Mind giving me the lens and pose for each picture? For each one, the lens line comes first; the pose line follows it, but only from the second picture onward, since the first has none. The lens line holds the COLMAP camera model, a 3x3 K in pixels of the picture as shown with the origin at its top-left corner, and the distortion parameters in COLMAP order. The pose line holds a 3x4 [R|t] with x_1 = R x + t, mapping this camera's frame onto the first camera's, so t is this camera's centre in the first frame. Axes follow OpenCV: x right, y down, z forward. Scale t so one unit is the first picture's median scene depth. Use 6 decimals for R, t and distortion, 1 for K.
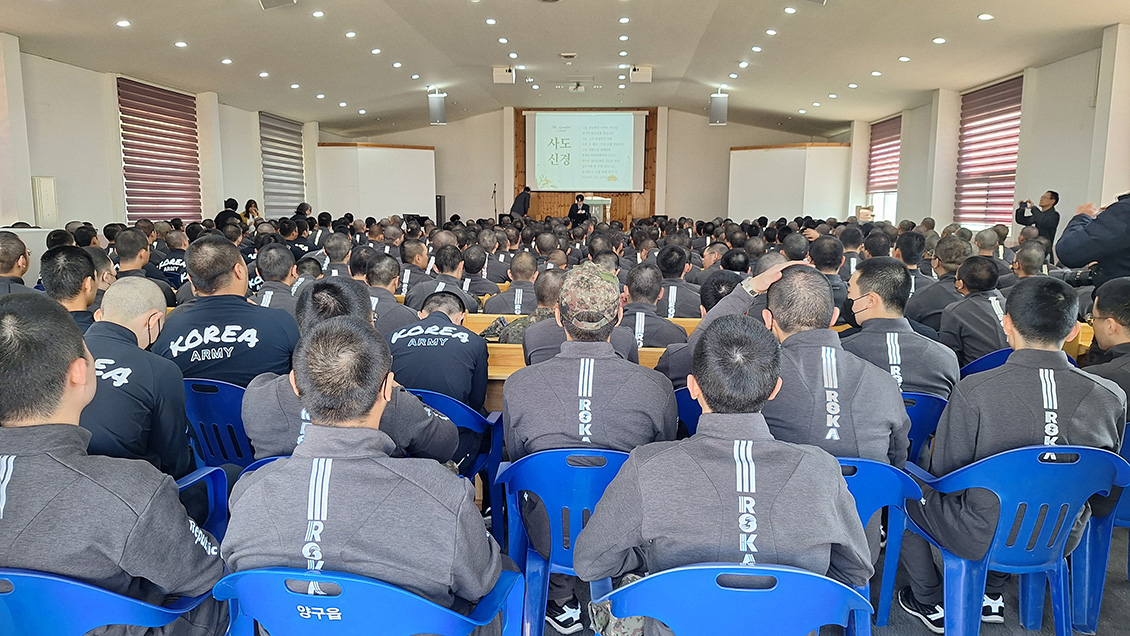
lens RADIAL K [[794.1, 0, 547.6], [0, 794.1, 315.1], [0, 0, 1]] dist [0.121978, -0.161170]
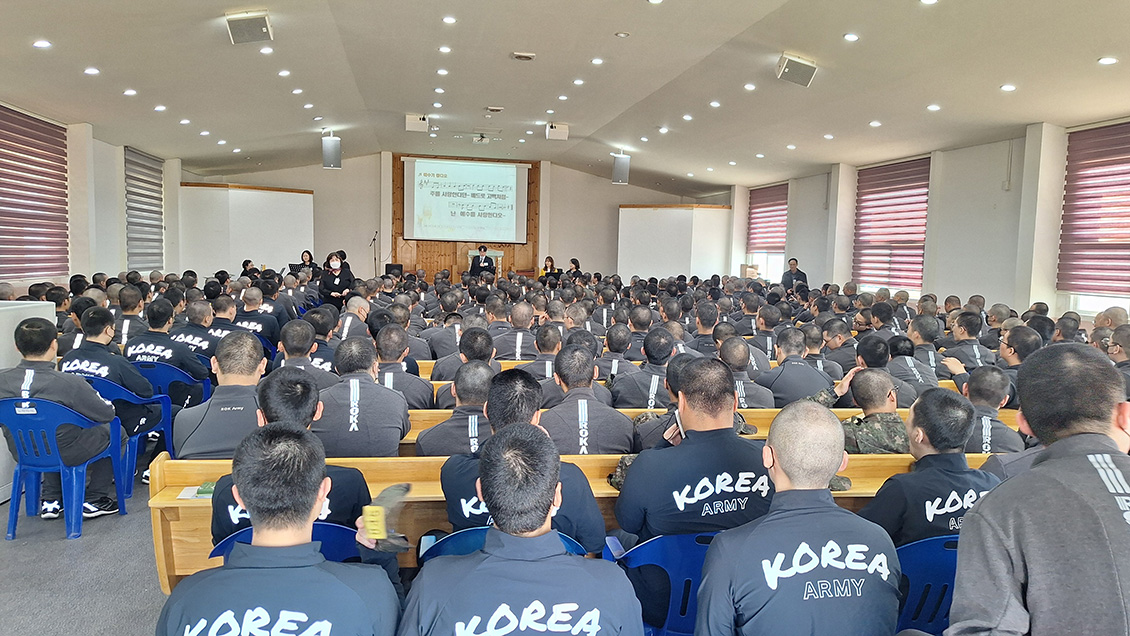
lens RADIAL K [[797.0, 0, 565.0], [0, 797.0, 318.0], [0, 0, 1]] dist [0.130253, -0.155313]
pose [[0.965155, -0.002834, 0.261663, -0.122369], [0.015743, 0.998759, -0.047251, -0.016987], [-0.261205, 0.049724, 0.964002, 0.034863]]
